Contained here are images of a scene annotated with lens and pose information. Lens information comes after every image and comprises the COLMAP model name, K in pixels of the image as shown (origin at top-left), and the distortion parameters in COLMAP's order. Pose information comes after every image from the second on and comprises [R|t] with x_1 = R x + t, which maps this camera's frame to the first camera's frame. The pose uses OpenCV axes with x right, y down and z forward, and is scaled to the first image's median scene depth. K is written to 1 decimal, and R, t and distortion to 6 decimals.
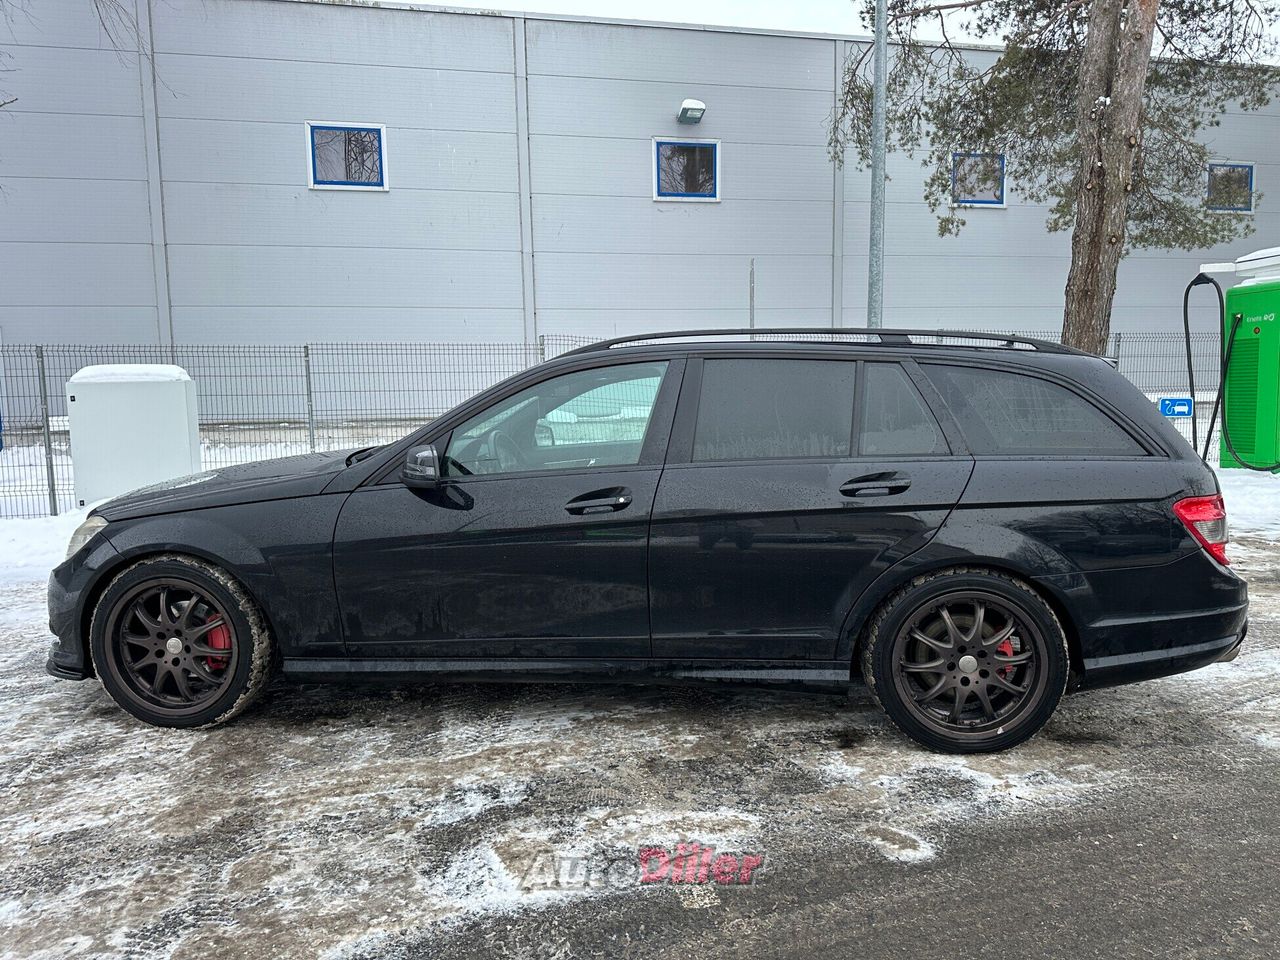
lens RADIAL K [[904.3, 0, 647.1], [0, 904.3, 448.9], [0, 0, 1]] dist [0.044660, -0.052220]
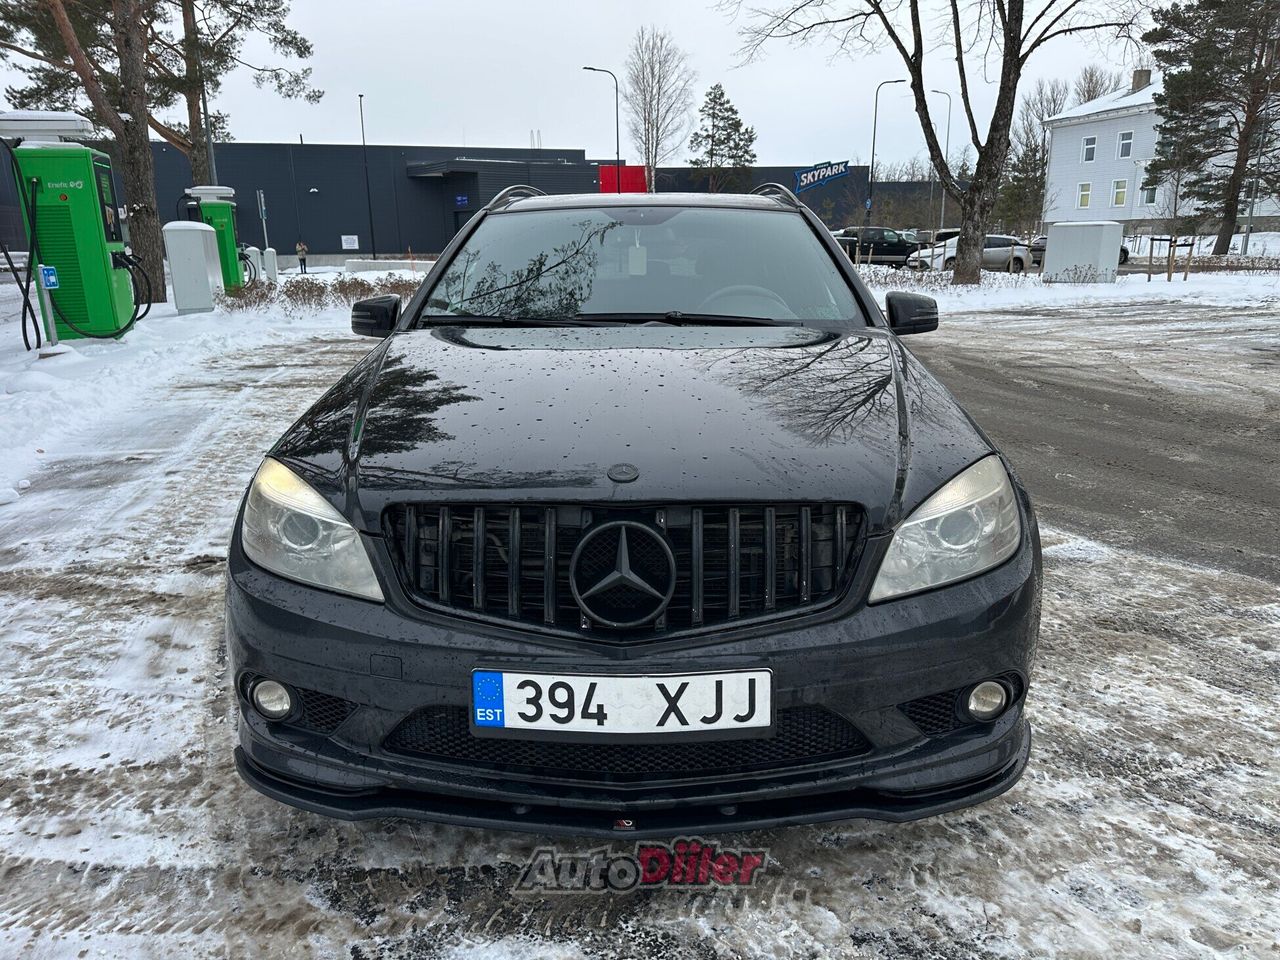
lens RADIAL K [[895.4, 0, 640.0], [0, 895.4, 480.0], [0, 0, 1]] dist [0.025184, -0.032310]
pose [[-0.061261, -0.241821, 0.968385, -1.268949], [0.079076, 0.965982, 0.246223, -0.074394], [-0.994984, 0.091660, -0.040055, 1.409924]]
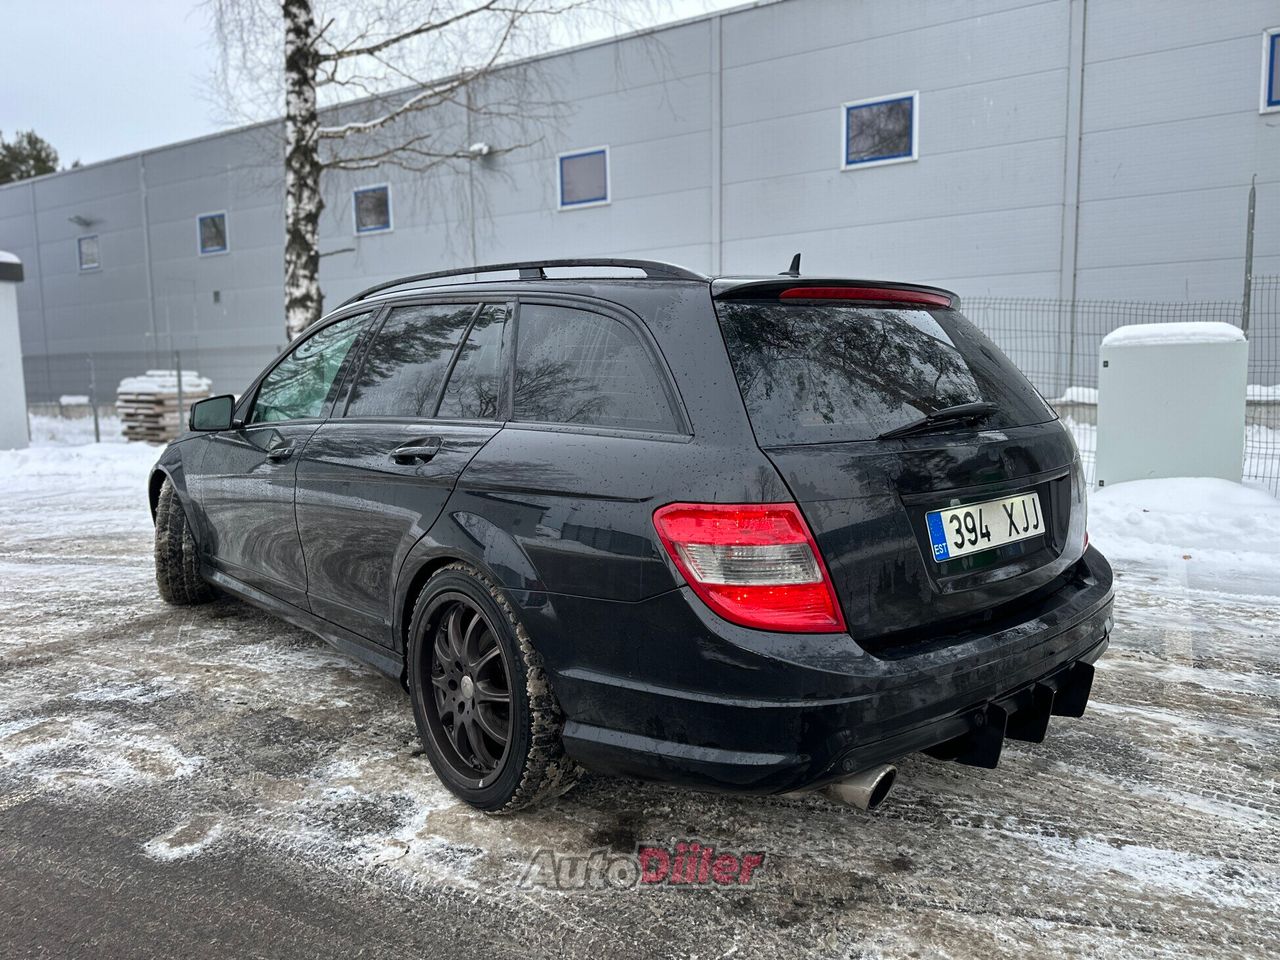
lens RADIAL K [[910.2, 0, 640.0], [0, 910.2, 480.0], [0, 0, 1]] dist [0.001211, -0.004455]
pose [[0.725988, 0.080867, -0.682936, 0.988326], [-0.047787, 0.996594, 0.067207, 0.000247], [0.686045, -0.016156, 0.727380, 0.551393]]
